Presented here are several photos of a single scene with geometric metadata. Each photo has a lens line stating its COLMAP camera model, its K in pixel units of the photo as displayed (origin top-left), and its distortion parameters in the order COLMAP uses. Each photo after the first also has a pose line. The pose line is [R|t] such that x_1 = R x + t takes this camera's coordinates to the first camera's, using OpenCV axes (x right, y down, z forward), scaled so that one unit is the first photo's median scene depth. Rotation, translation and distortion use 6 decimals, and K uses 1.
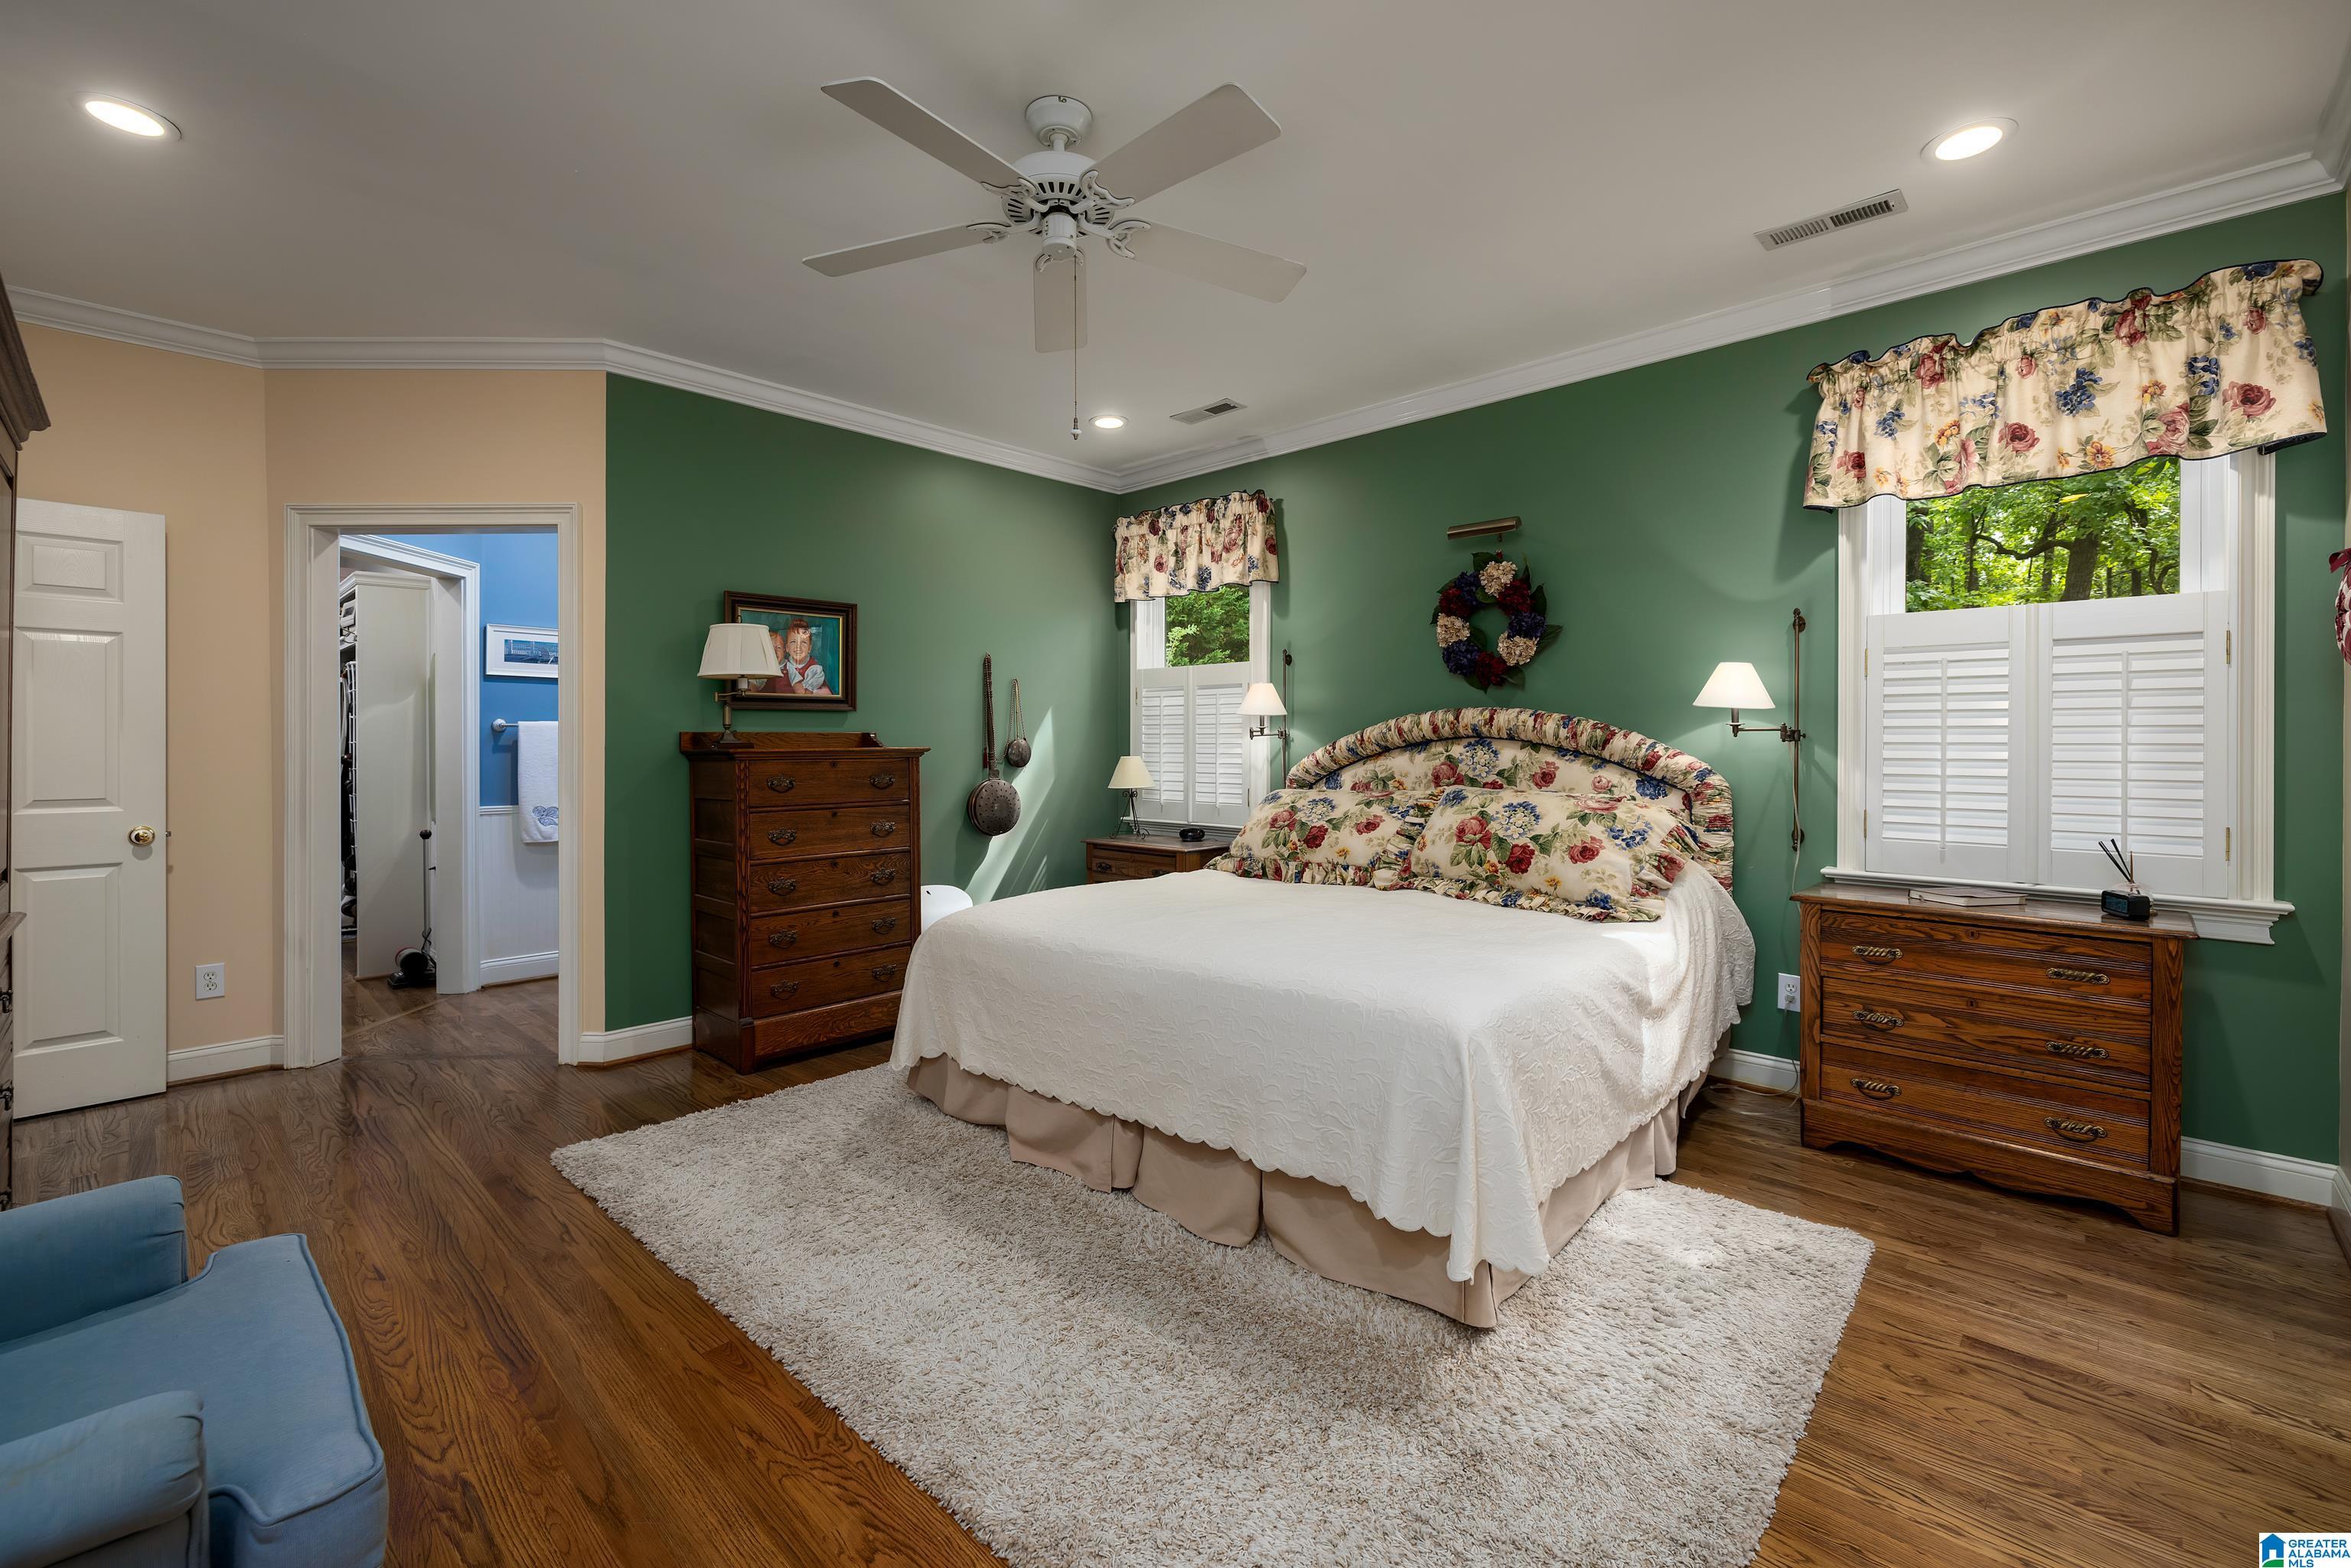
lens RADIAL K [[1004.9, 0, 1165.8], [0, 1004.9, 750.4], [0, 0, 1]] dist [0.001625, 0.000094]
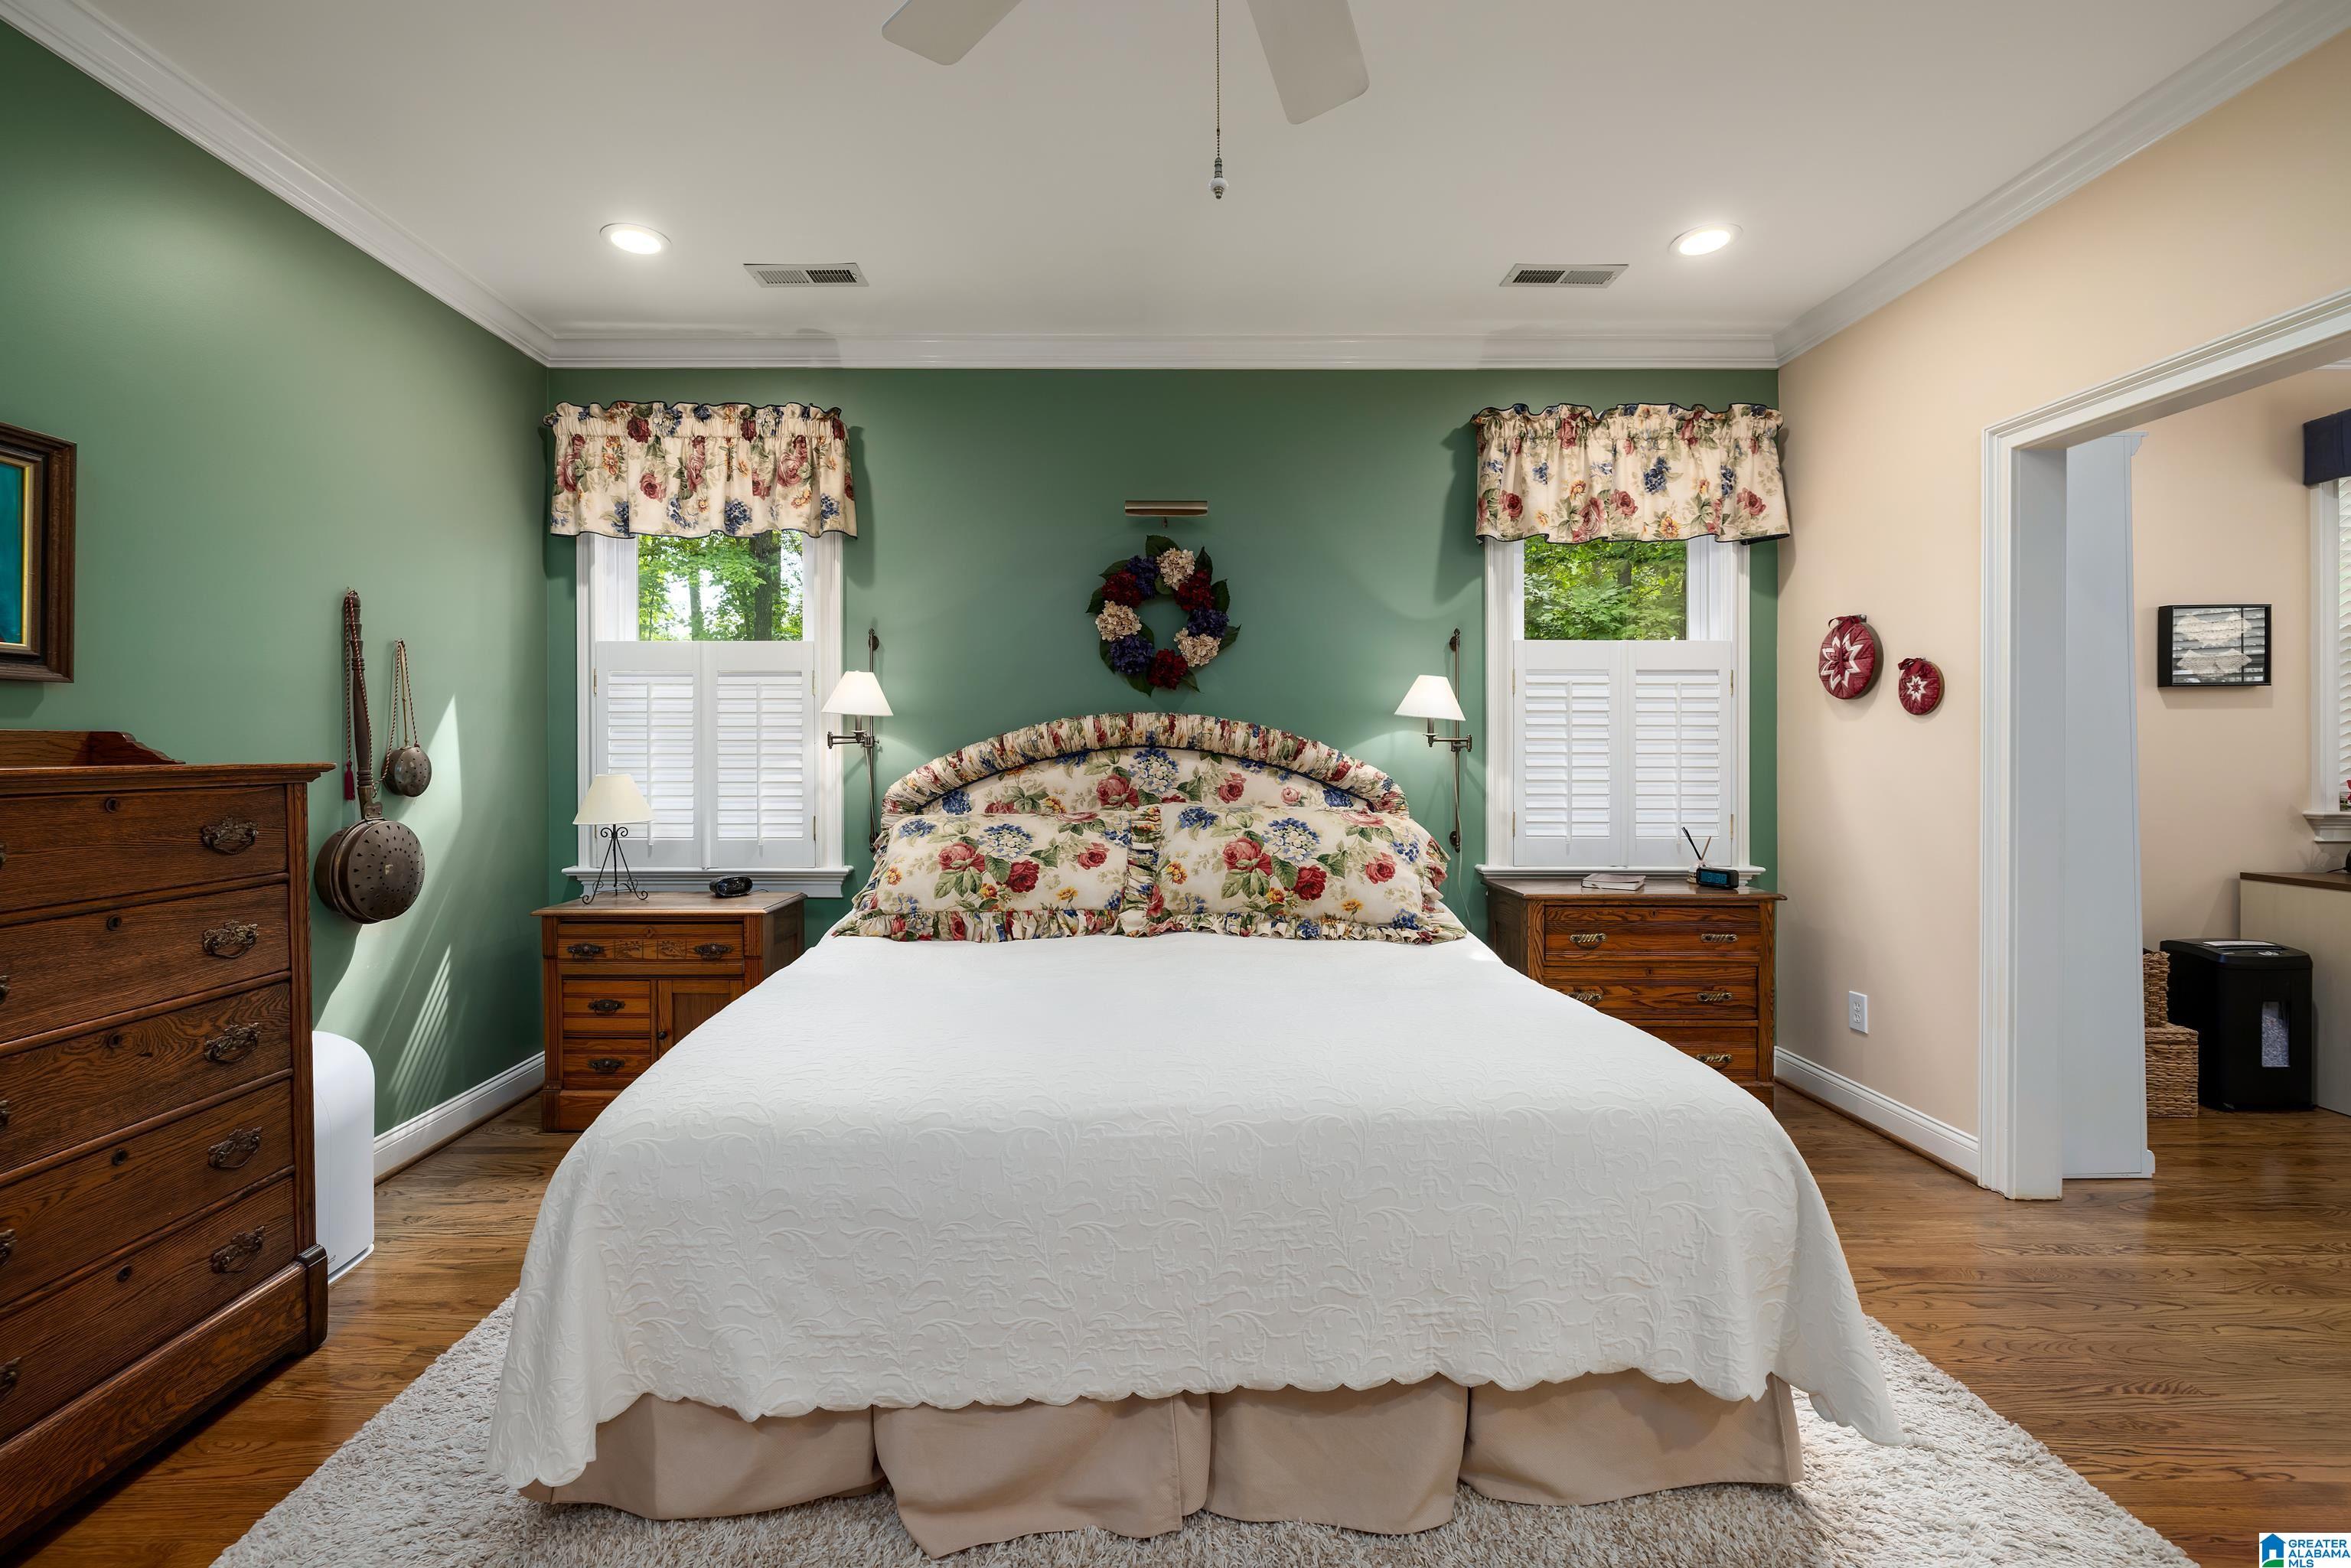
lens RADIAL K [[995.1, 0, 1147.3], [0, 995.1, 758.9], [0, 0, 1]] dist [-0.001545, 0.000349]
pose [[0.718263, -0.004653, 0.695757, -0.312885], [0.006065, 0.999982, 0.000426, -0.002816], [-0.695746, 0.003913, 0.718277, 0.403179]]
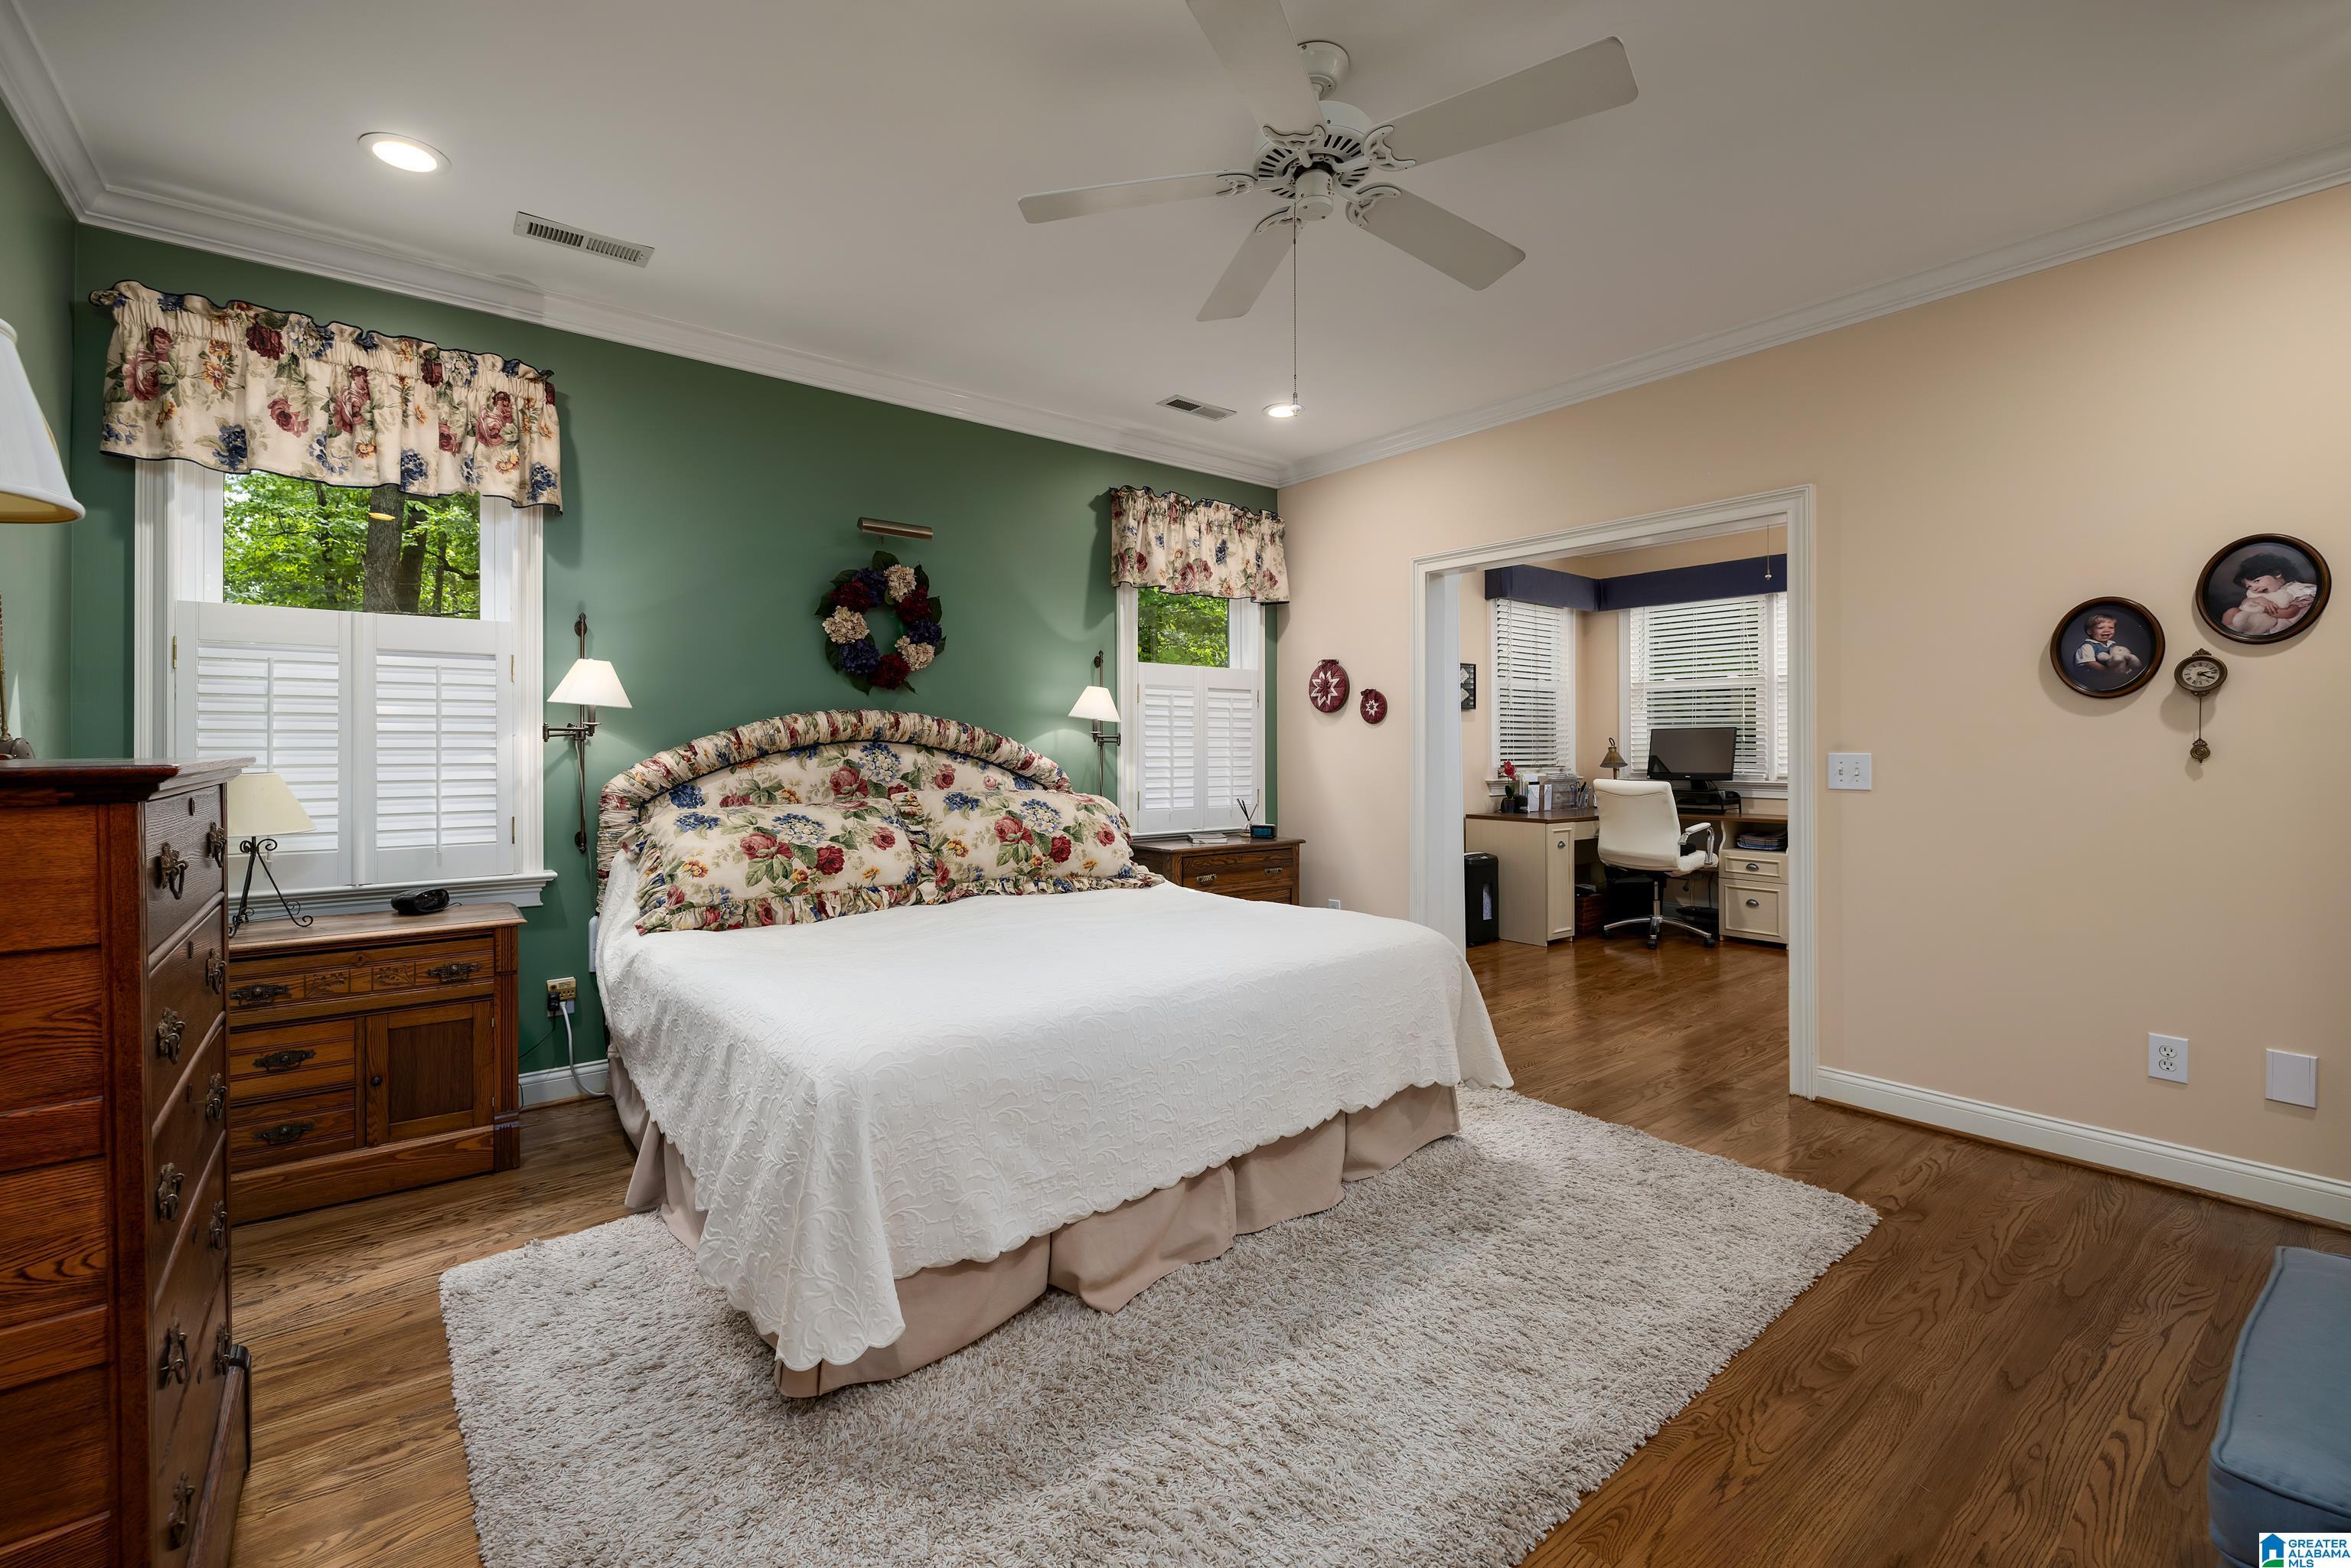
lens RADIAL K [[993.5, 0, 1170.2], [0, 993.5, 741.8], [0, 0, 1]] dist [-0.003378, -0.000134]
pose [[0.137135, 0.005719, 0.990536, -0.634321], [0.007931, 0.999945, -0.006872, -0.003483], [-0.990521, 0.008798, 0.137082, 0.624339]]
